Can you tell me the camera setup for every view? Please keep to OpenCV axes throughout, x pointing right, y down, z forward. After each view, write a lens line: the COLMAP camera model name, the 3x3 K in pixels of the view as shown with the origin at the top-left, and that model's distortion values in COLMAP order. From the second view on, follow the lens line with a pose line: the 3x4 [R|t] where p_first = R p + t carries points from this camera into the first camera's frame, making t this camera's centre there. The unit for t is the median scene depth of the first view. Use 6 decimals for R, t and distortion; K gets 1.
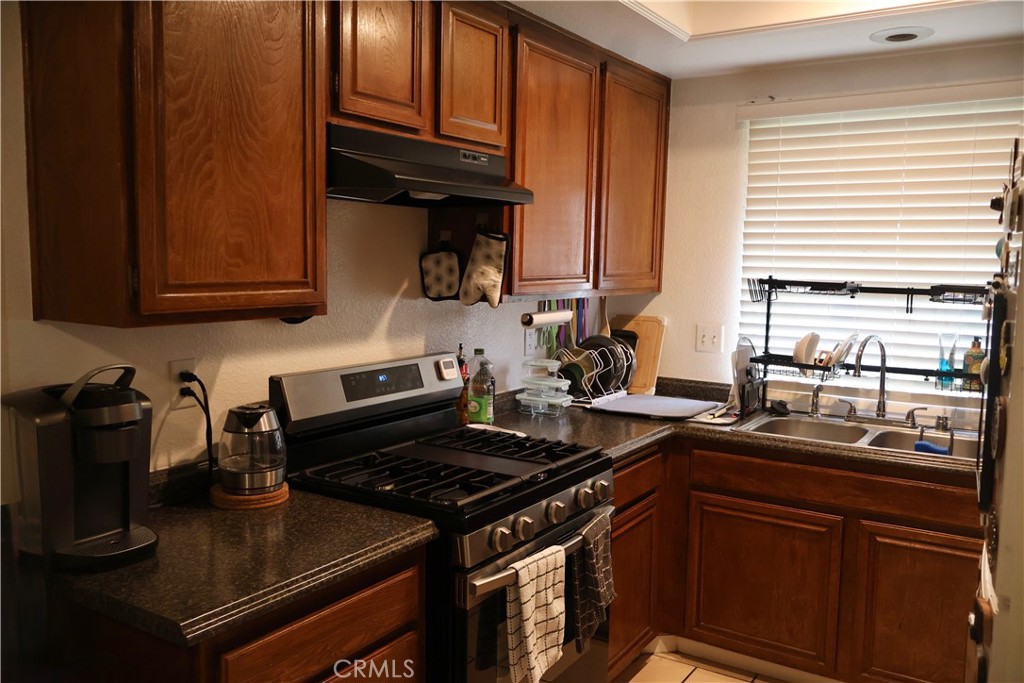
lens RADIAL K [[849.1, 0, 512.0], [0, 849.1, 341.5], [0, 0, 1]] dist [-0.000033, -0.001043]
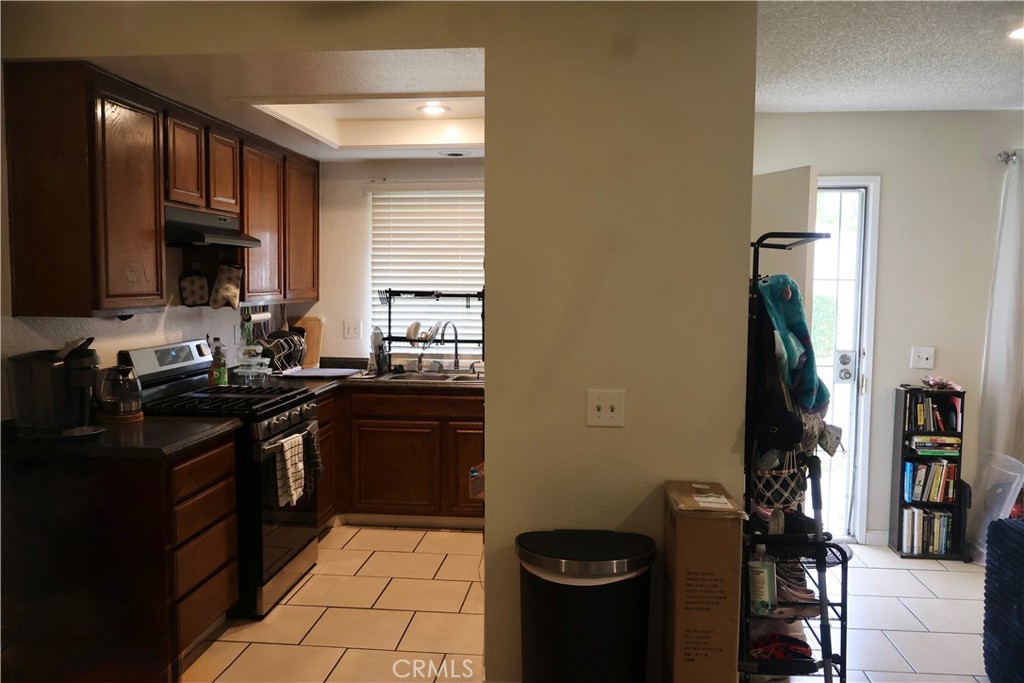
lens RADIAL K [[849.1, 0, 512.0], [0, 849.1, 341.5], [0, 0, 1]] dist [-0.000033, -0.001043]
pose [[0.889635, -0.044289, 0.454520, -0.246626], [0.054557, 0.998466, -0.009492, 0.055828], [-0.453402, 0.033242, 0.890686, -0.589264]]
